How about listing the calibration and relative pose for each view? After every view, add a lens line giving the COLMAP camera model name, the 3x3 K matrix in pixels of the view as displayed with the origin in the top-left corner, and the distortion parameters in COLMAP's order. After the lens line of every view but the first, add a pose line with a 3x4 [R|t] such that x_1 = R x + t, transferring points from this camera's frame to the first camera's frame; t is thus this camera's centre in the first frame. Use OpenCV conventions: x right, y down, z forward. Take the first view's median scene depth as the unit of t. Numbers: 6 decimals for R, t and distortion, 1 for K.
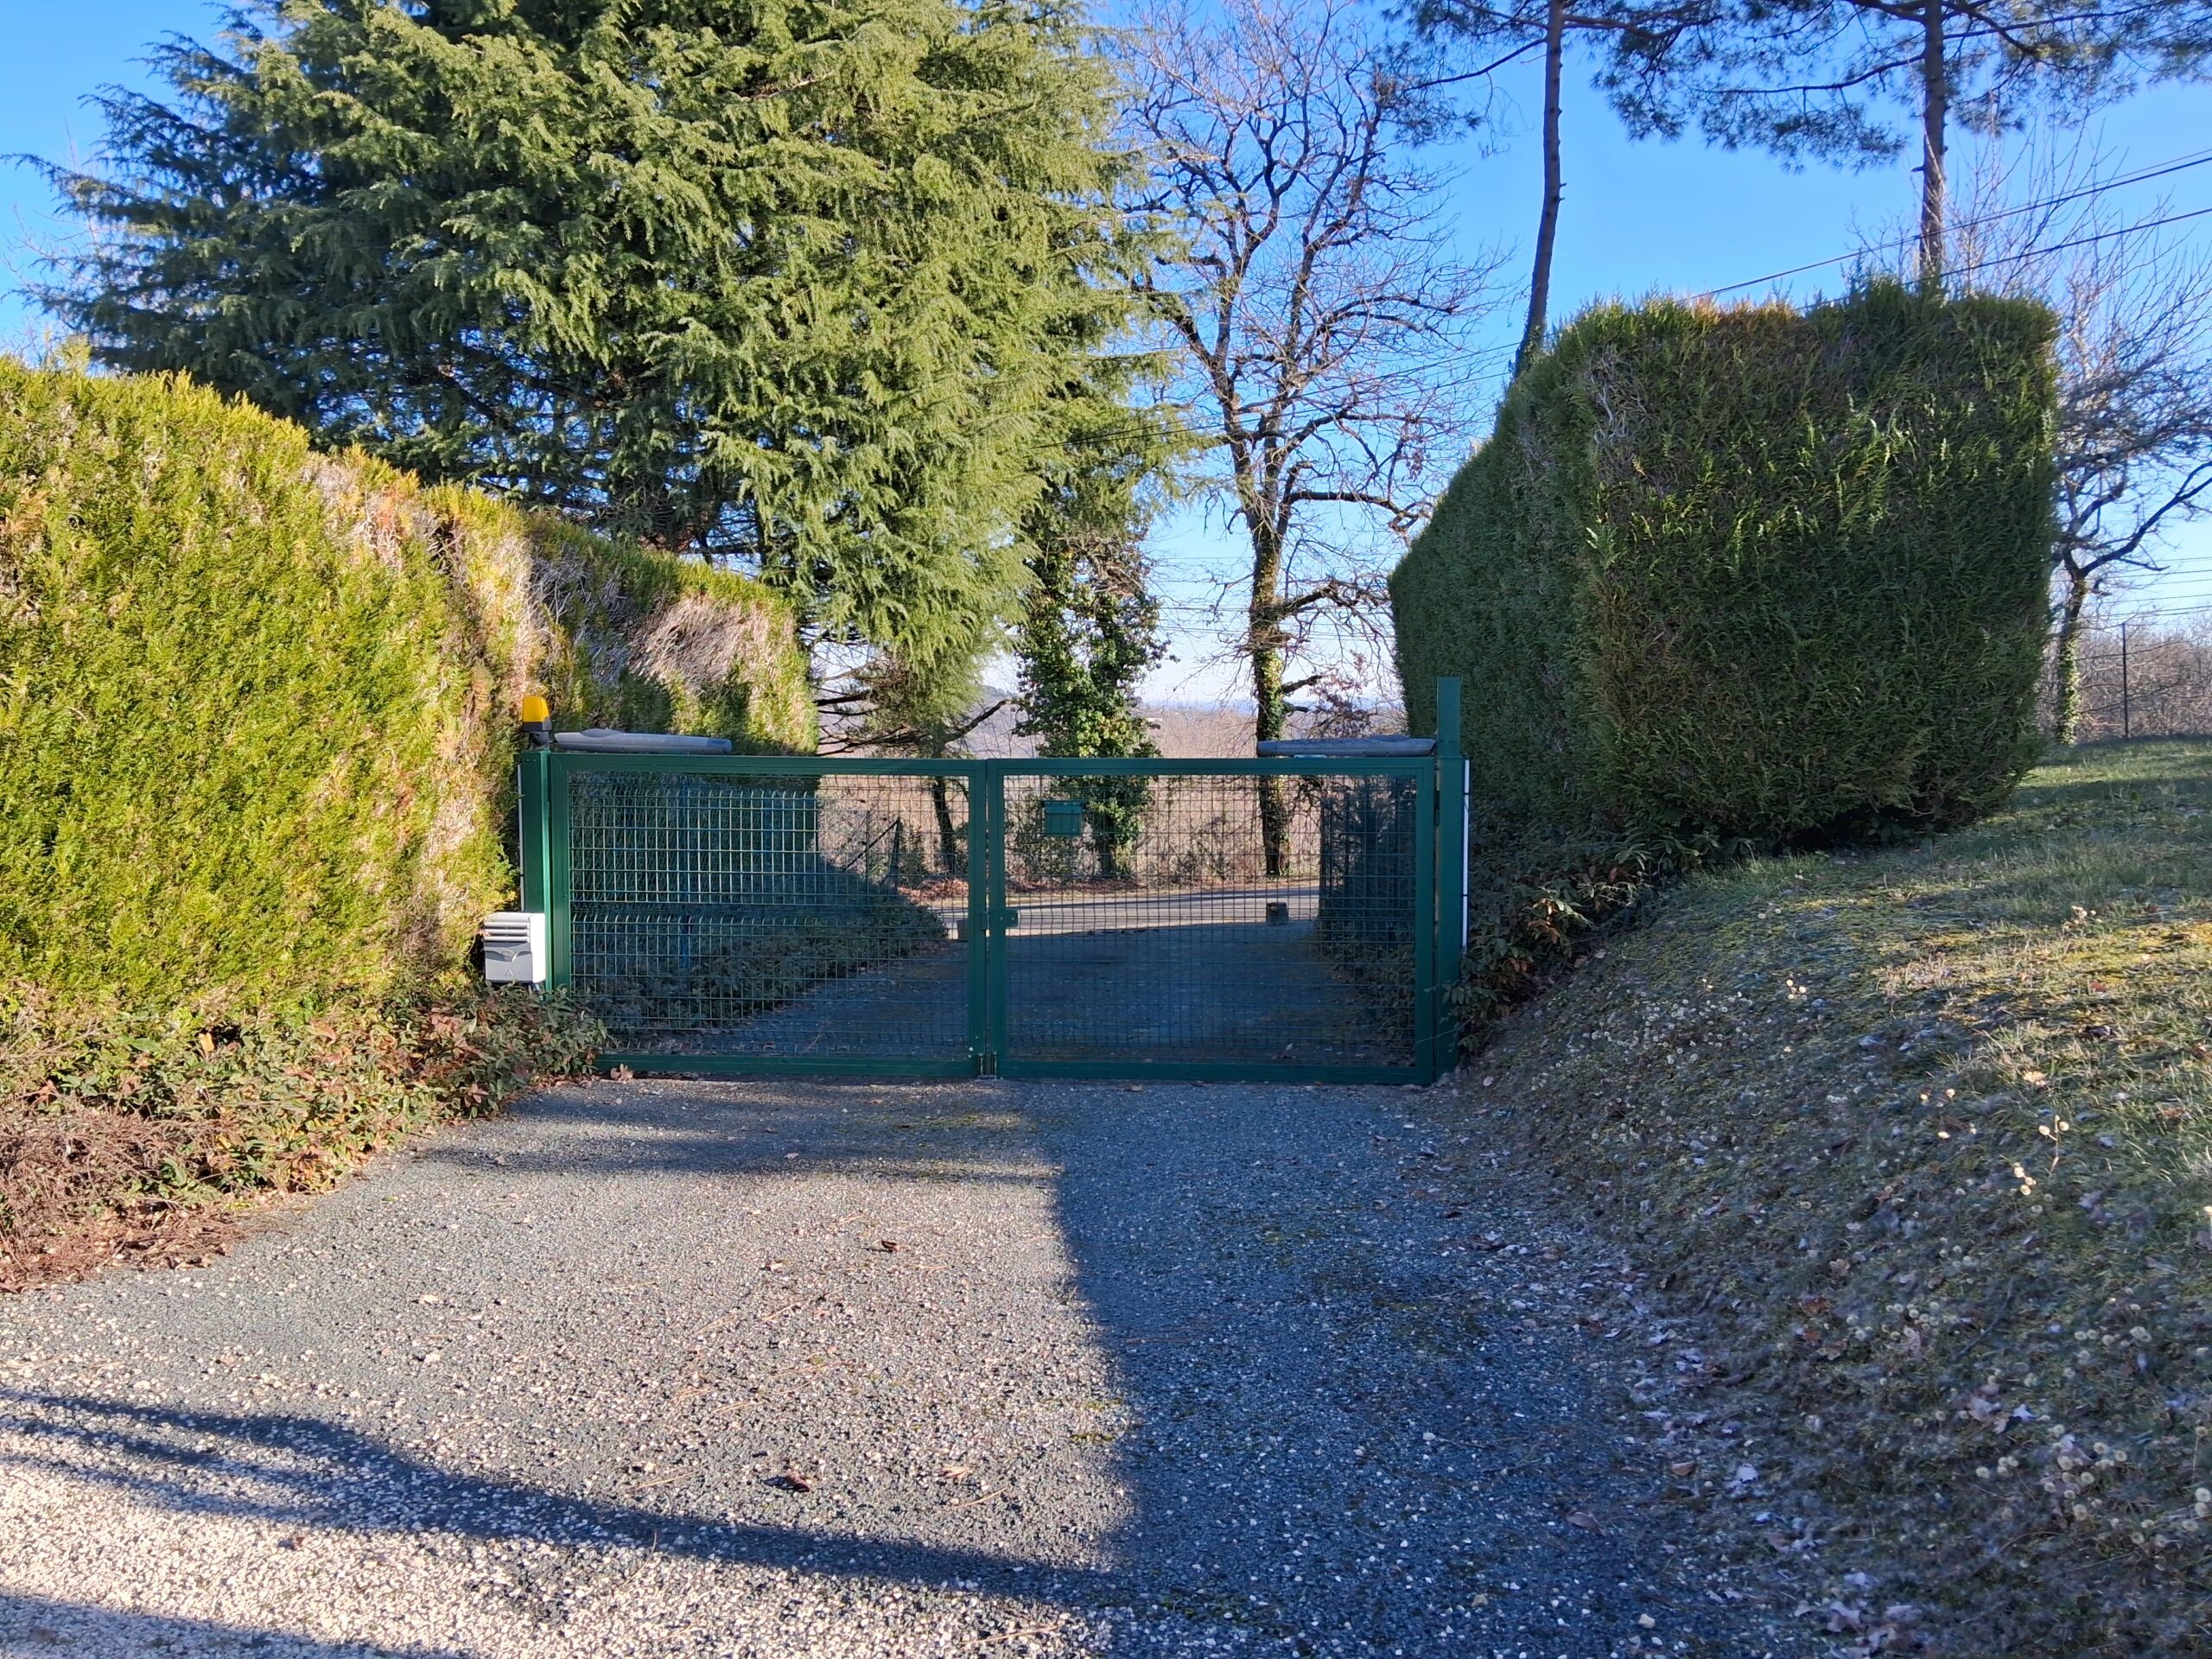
lens RADIAL K [[1649.3, 0, 1098.1], [0, 1649.3, 841.1], [0, 0, 1]] dist [0.124961, -0.192425]
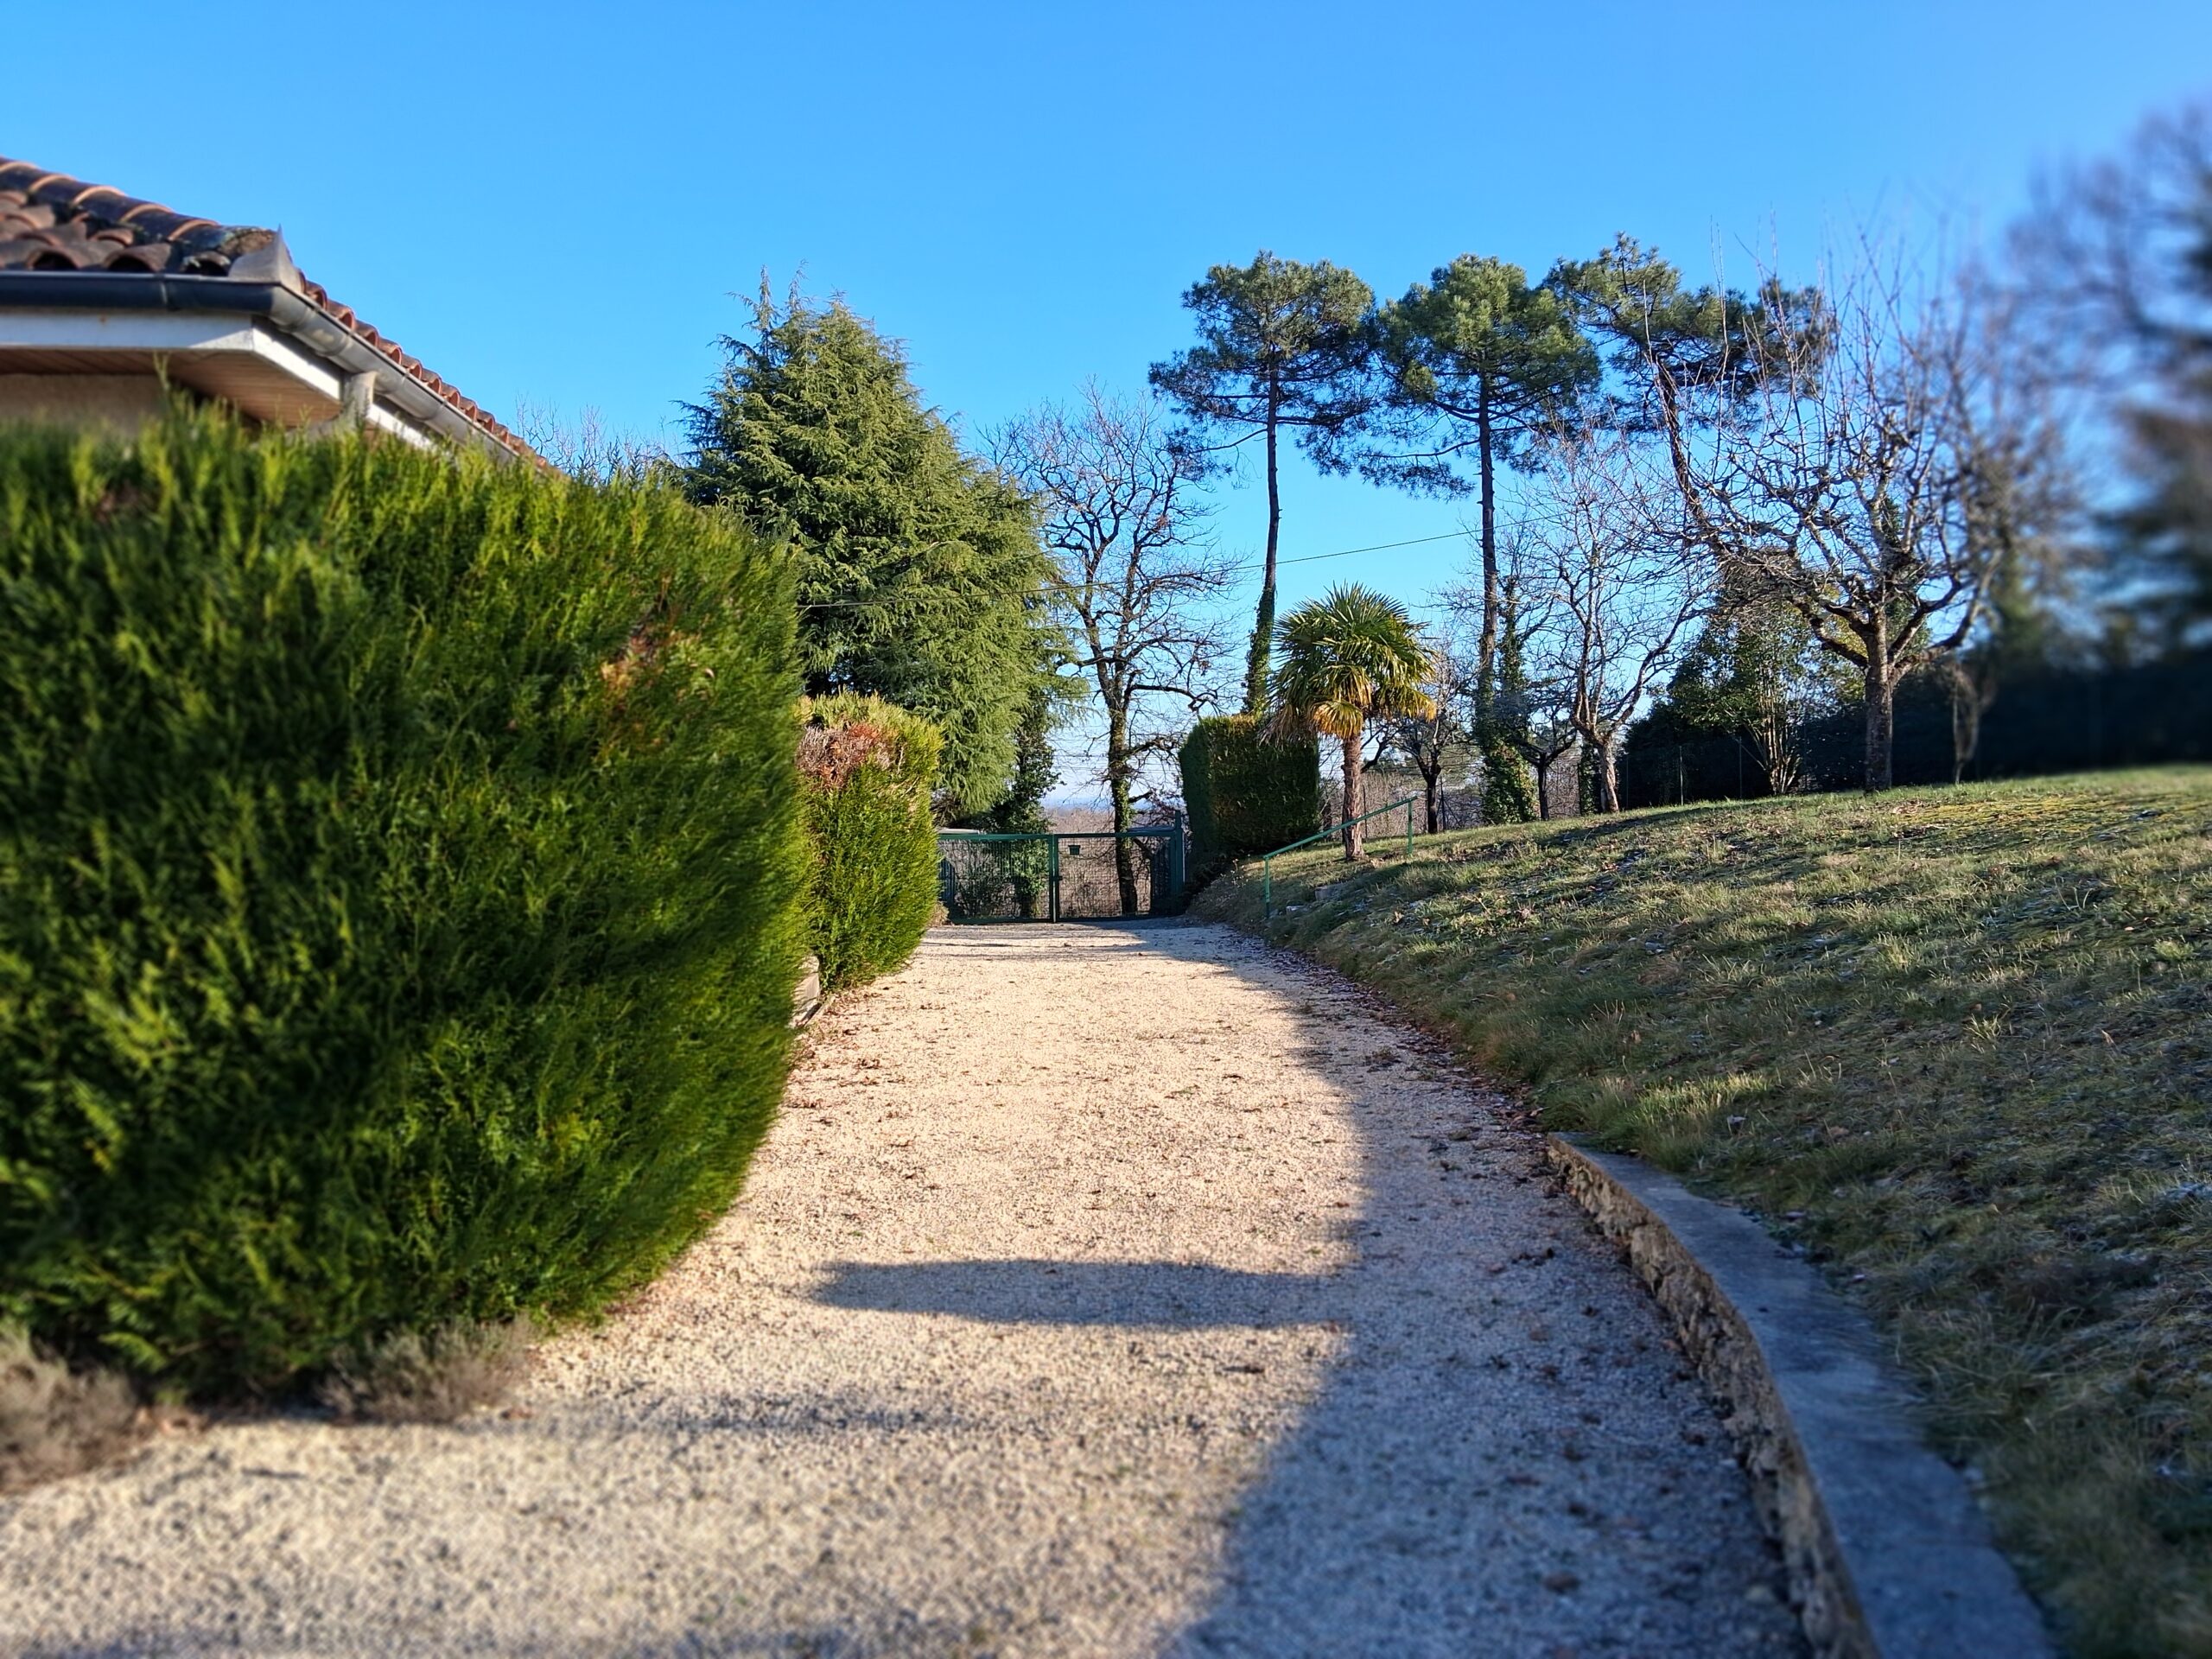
lens RADIAL K [[1649.3, 0, 1098.1], [0, 1649.3, 841.1], [0, 0, 1]] dist [0.124961, -0.192425]
pose [[0.995763, -0.019320, 0.089904, -0.072324], [0.024609, 0.998008, -0.058094, 0.046545], [-0.088603, 0.060060, 0.994255, -0.668175]]
